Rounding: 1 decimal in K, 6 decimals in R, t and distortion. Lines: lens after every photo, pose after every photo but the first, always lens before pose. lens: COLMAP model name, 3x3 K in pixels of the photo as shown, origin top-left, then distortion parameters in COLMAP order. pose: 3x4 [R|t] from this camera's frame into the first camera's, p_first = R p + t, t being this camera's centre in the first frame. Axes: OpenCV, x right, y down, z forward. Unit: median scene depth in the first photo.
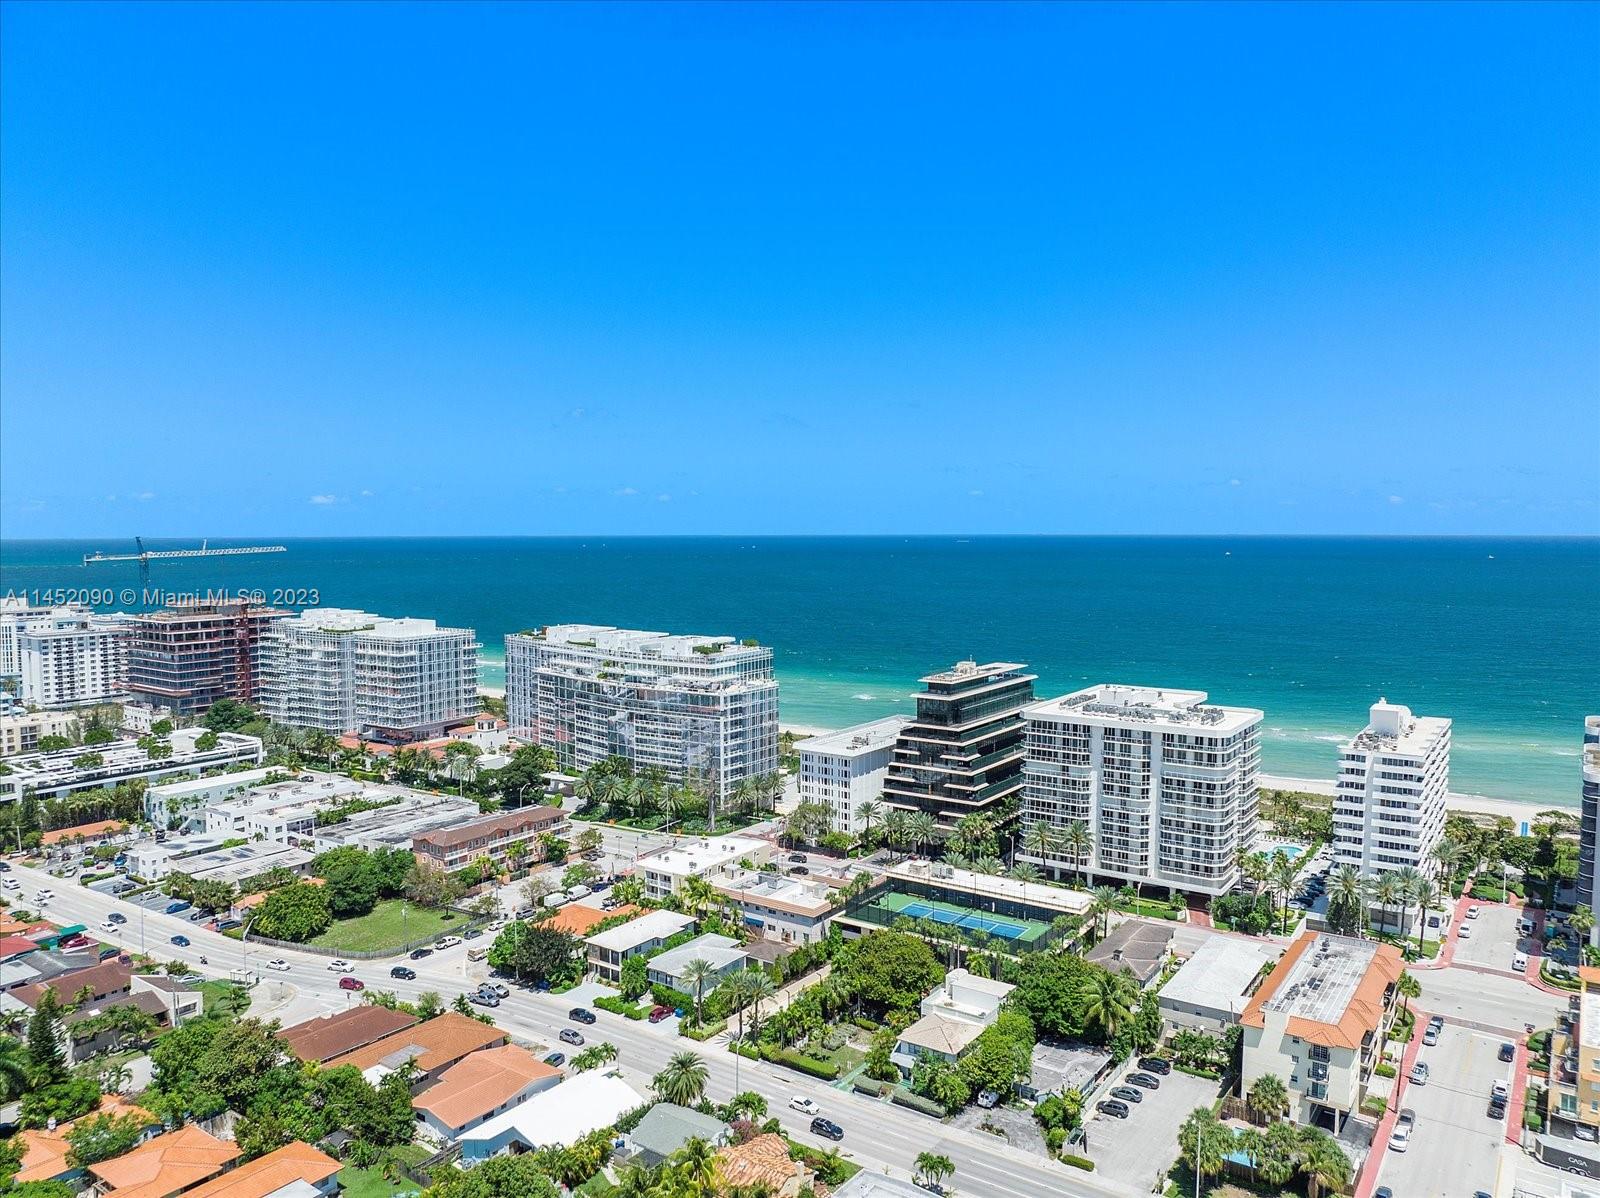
lens RADIAL K [[1133.8, 0, 800.7], [0, 1133.8, 629.9], [0, 0, 1]] dist [-0.033706, 0.006690]
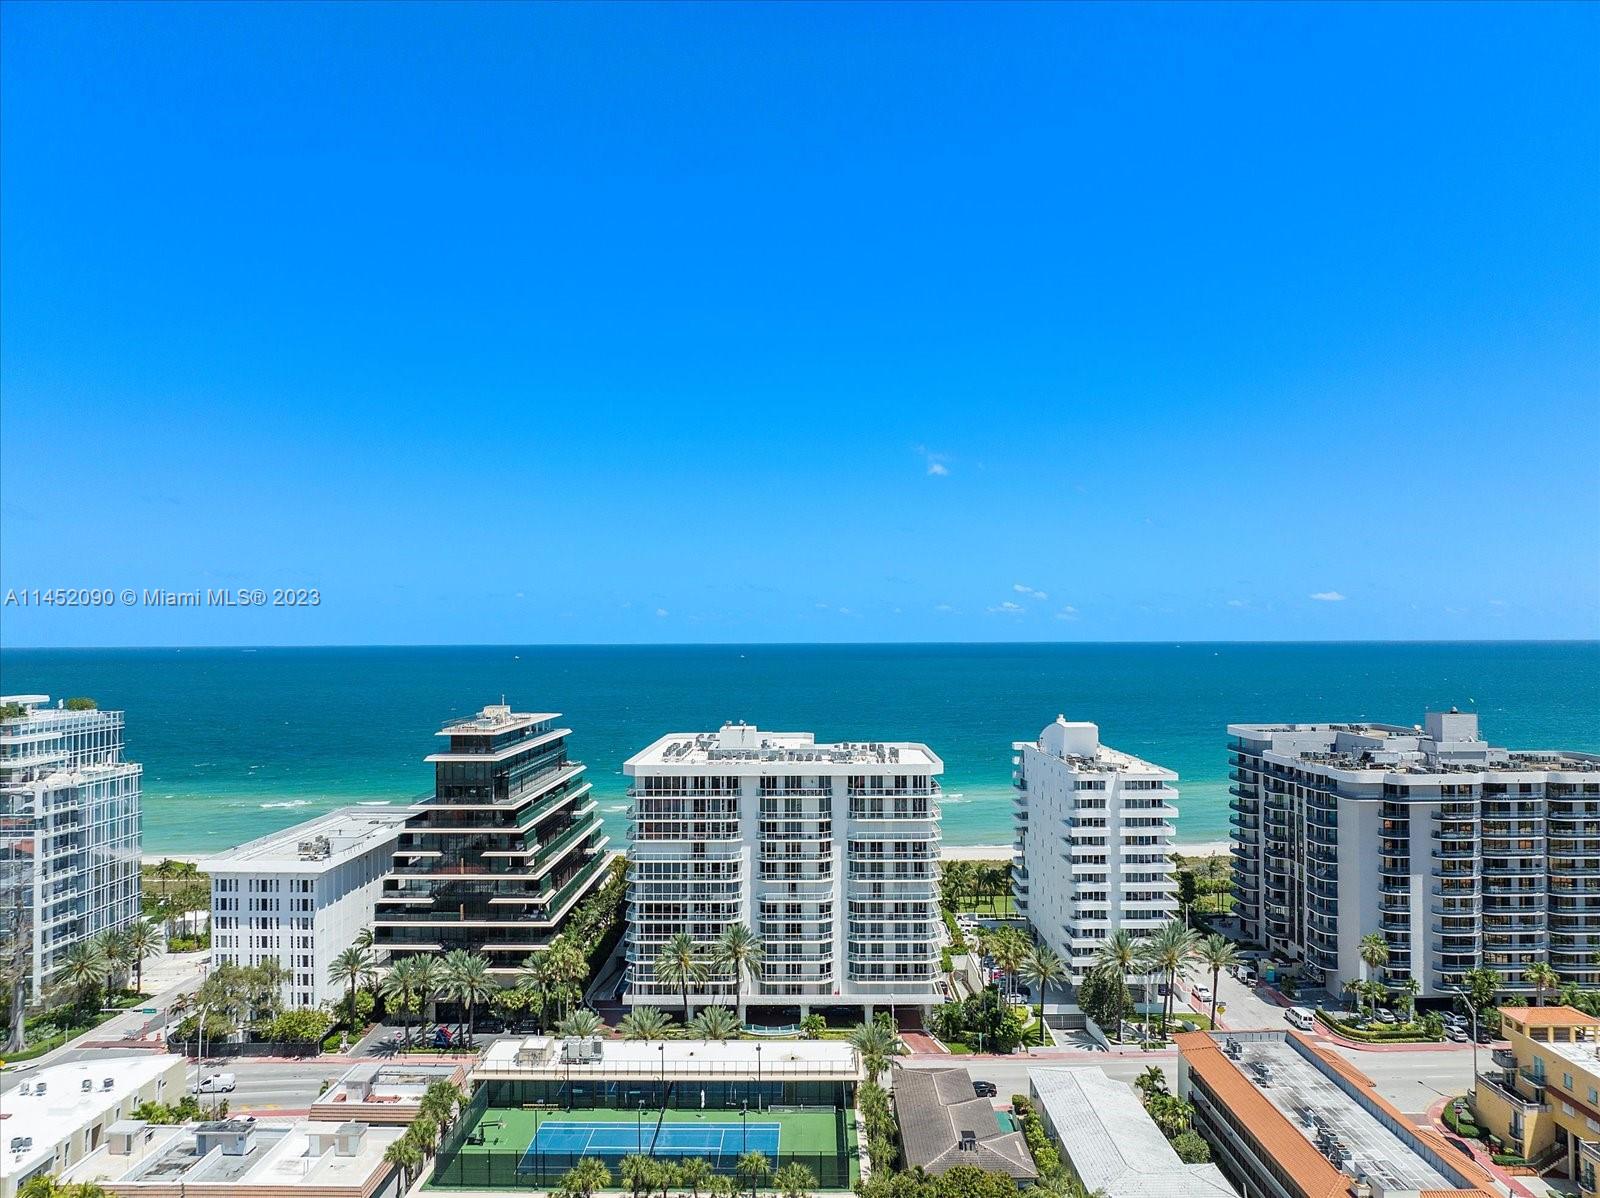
lens RADIAL K [[1133.8, 0, 800.7], [0, 1133.8, 629.9], [0, 0, 1]] dist [-0.033706, 0.006690]
pose [[0.825049, 0.002378, 0.565056, -0.085511], [0.054303, 0.995029, -0.083477, 0.055750], [-0.562445, 0.099557, 0.820819, 0.421934]]
